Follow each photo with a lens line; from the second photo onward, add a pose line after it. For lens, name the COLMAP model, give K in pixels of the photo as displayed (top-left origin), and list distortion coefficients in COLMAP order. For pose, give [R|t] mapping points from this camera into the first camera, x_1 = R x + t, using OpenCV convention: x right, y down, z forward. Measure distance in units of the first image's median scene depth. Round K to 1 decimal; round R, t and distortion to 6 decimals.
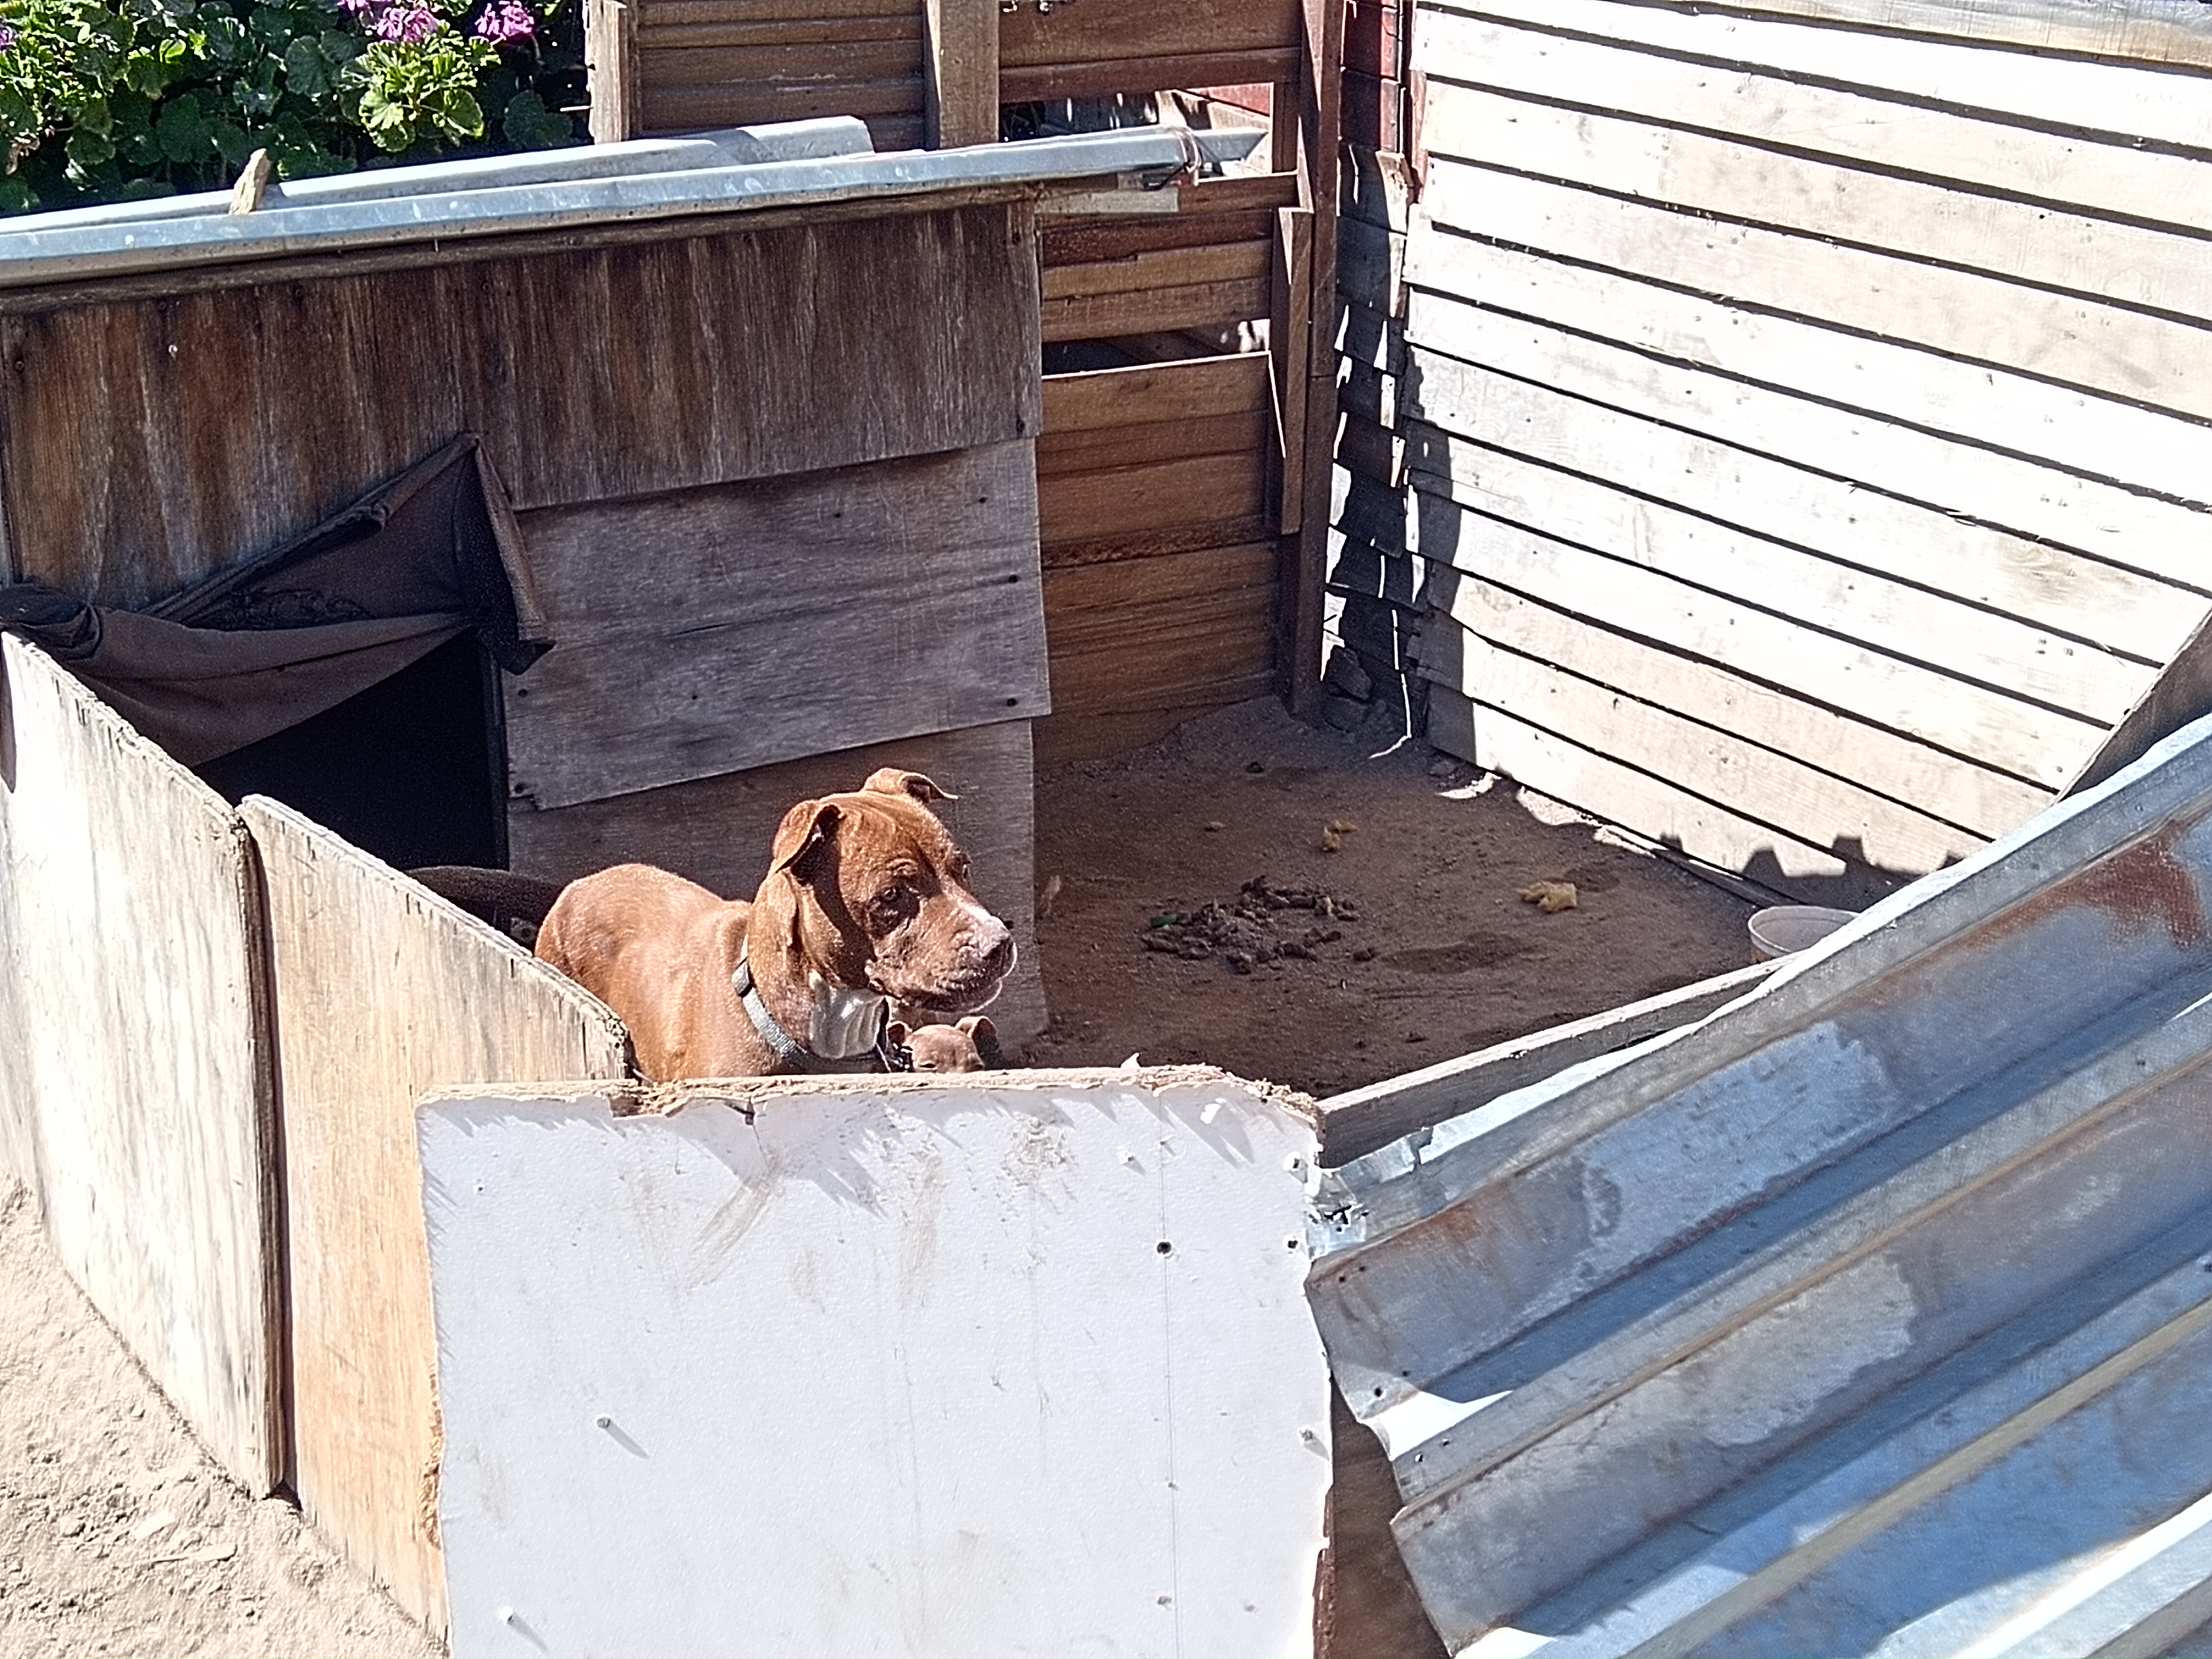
lens RADIAL K [[4003.7, 0, 1126.2], [0, 4003.7, 868.0], [0, 0, 1]] dist [-0.028847, 0.000000]
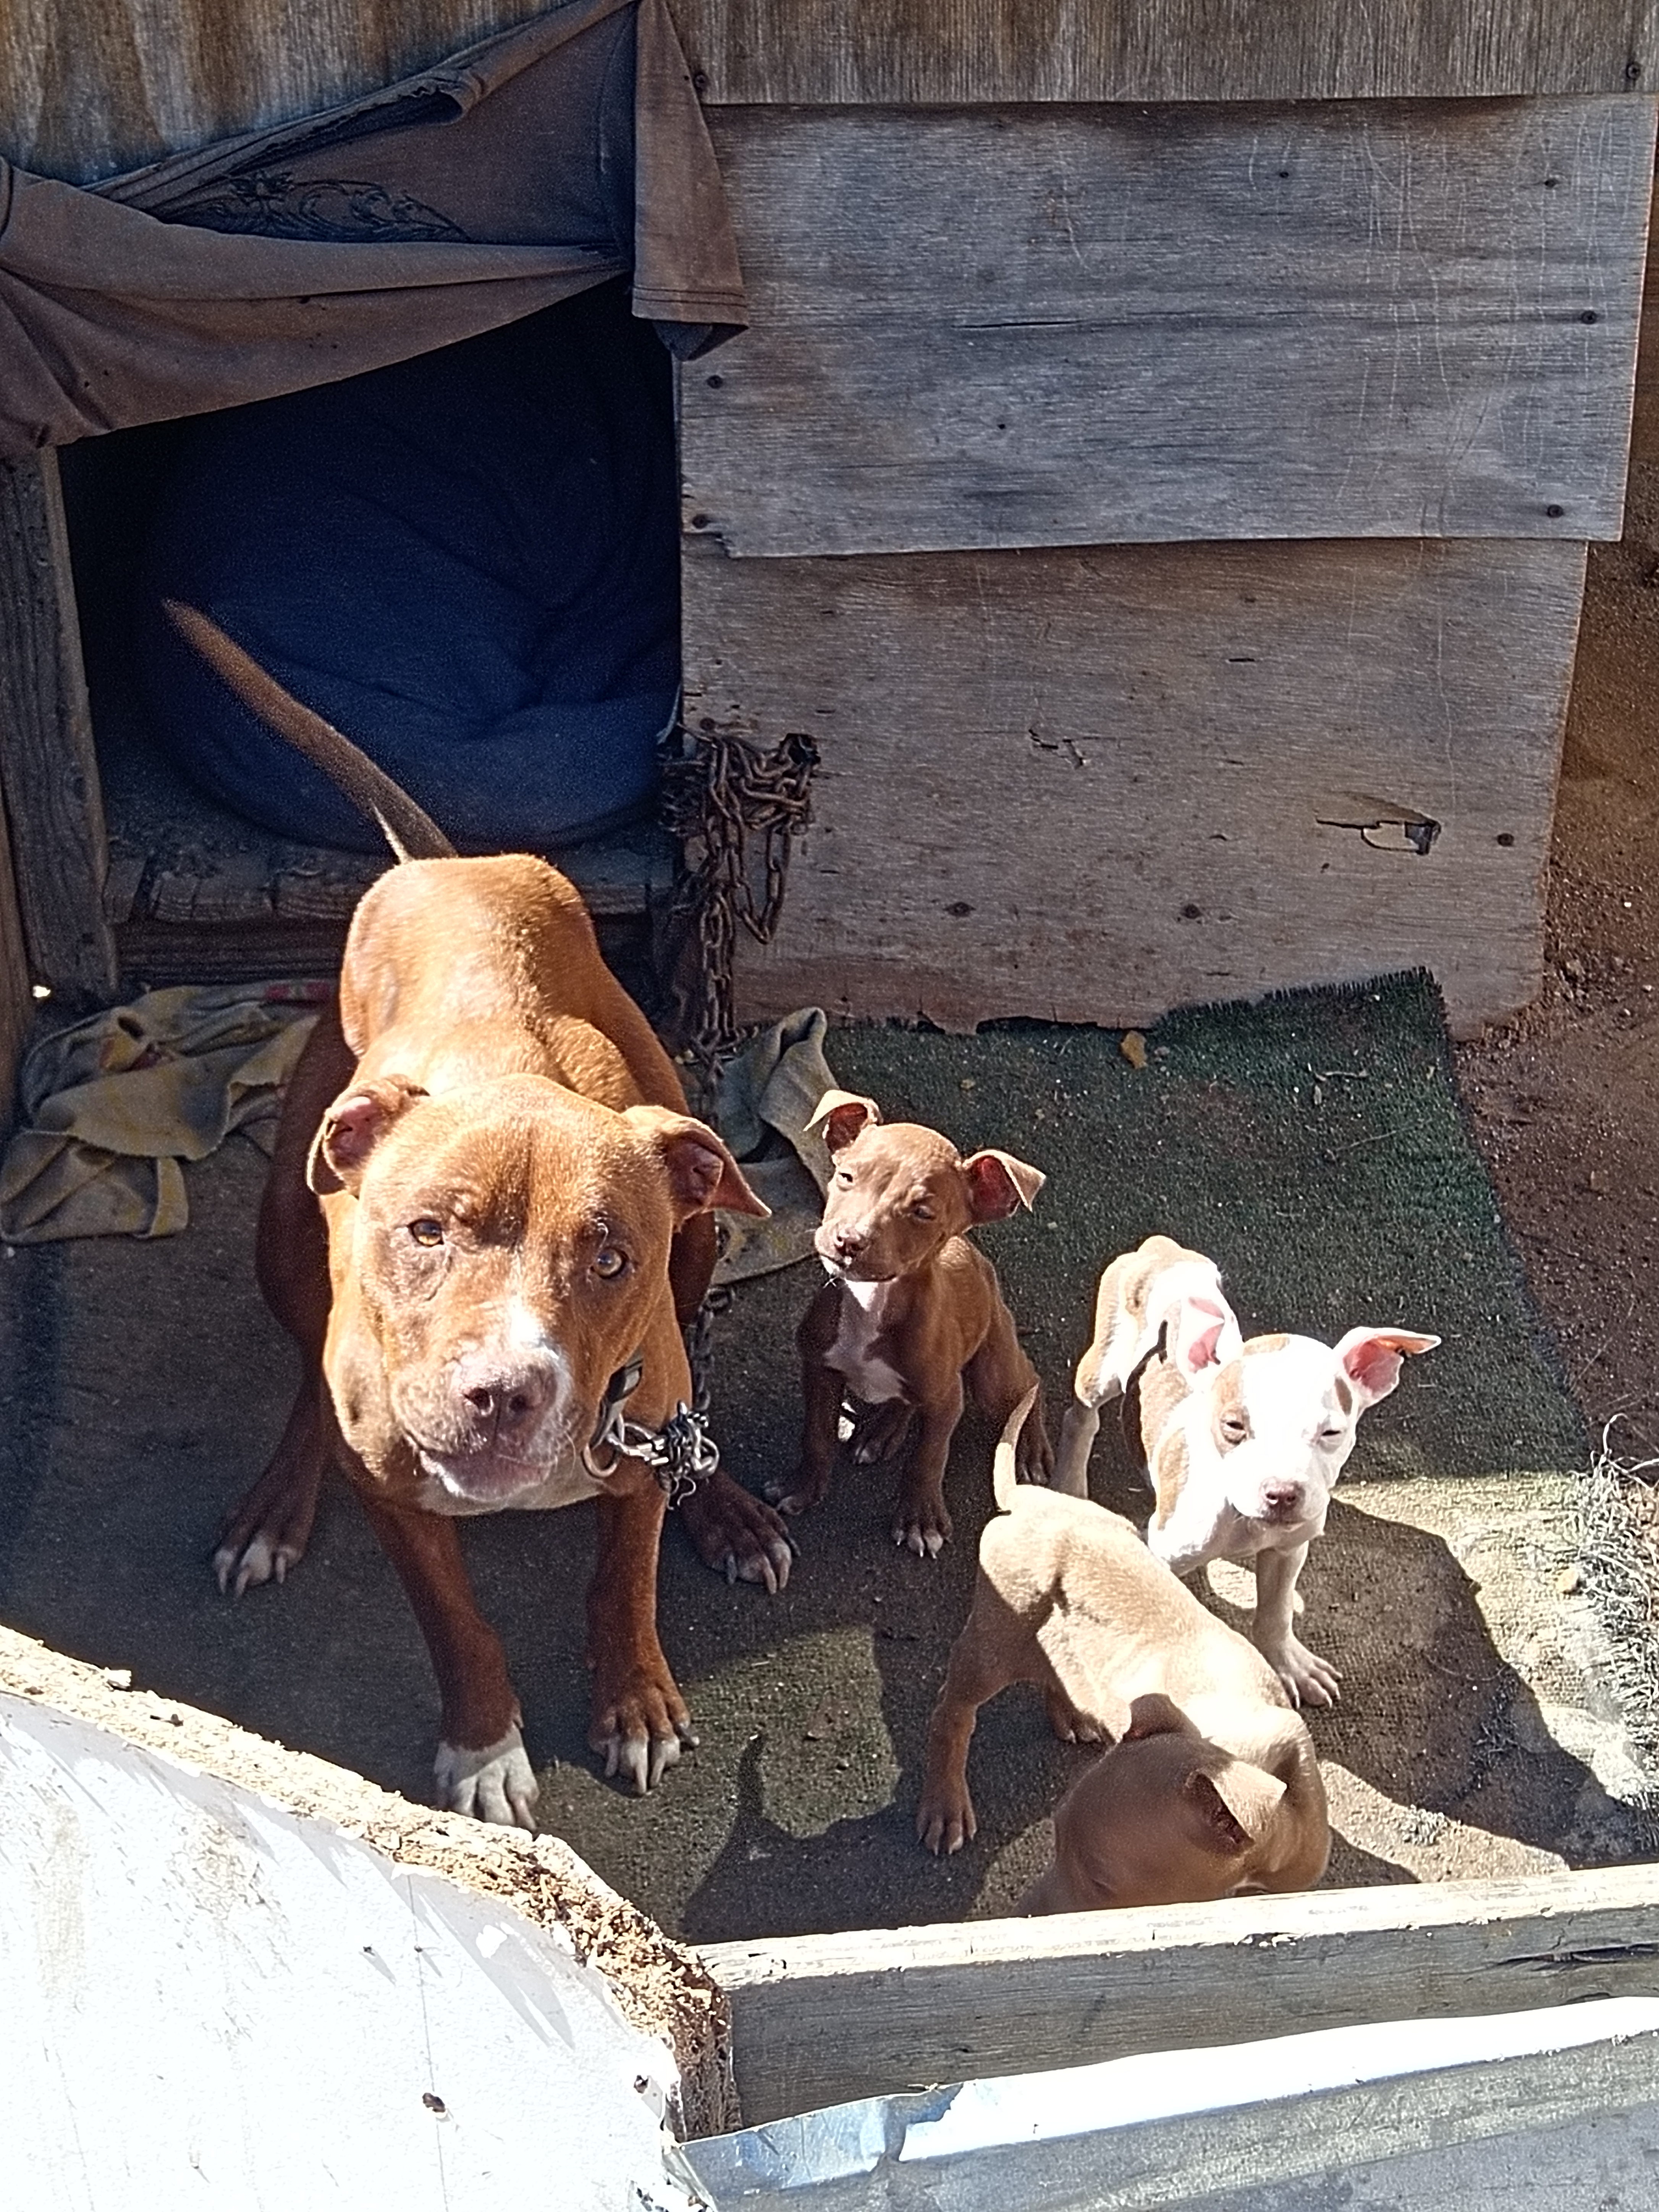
lens RADIAL K [[4003.7, 0, 819.0], [0, 4003.7, 1113.5], [0, 0, 1]] dist [-0.028847, 0.000000]
pose [[0.871187, 0.282918, -0.401237, 0.154996], [-0.163457, 0.937784, 0.306339, -0.132234], [0.462942, -0.201293, 0.863230, 0.422239]]
